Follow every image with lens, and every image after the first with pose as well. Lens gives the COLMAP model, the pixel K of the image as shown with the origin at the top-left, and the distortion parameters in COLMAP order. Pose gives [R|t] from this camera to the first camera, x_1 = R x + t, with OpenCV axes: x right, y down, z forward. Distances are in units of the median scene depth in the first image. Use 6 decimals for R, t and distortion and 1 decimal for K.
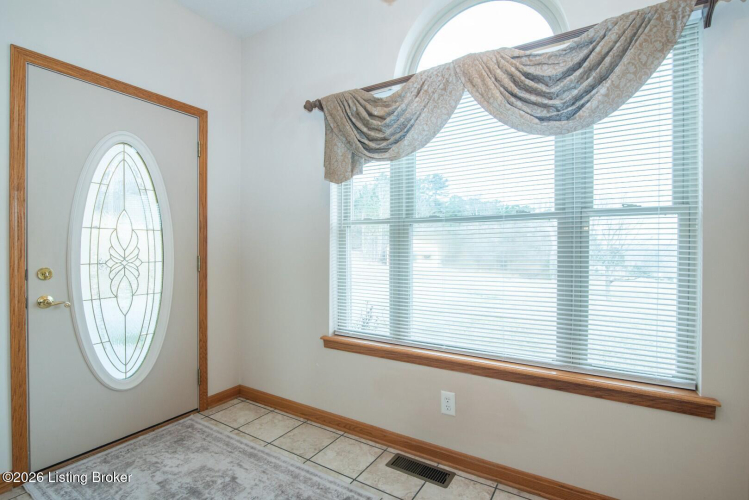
lens RADIAL K [[377.4, 0, 374.5], [0, 377.4, 250.0], [0, 0, 1]] dist [-0.014179, 0.000606]
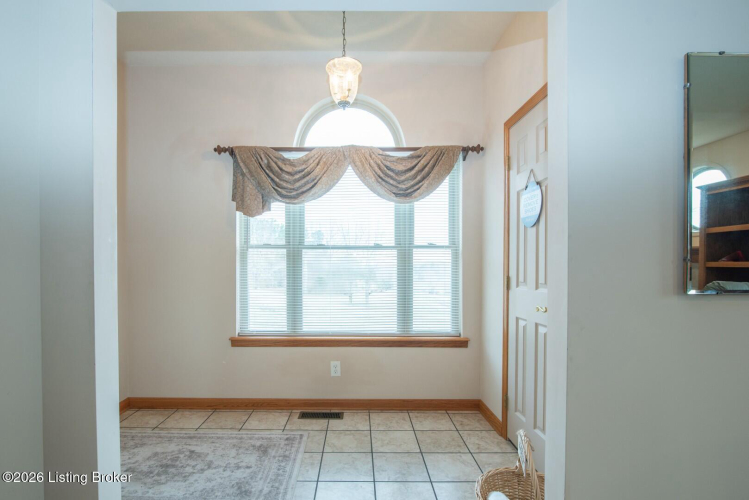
lens RADIAL K [[390.1, 0, 372.4], [0, 390.1, 266.4], [0, 0, 1]] dist [0.000132, -0.000028]
pose [[0.823014, 0.001965, 0.568018, -0.576230], [0.001798, 0.999980, -0.006064, 0.004086], [-0.568018, 0.006012, 0.822994, -0.380001]]
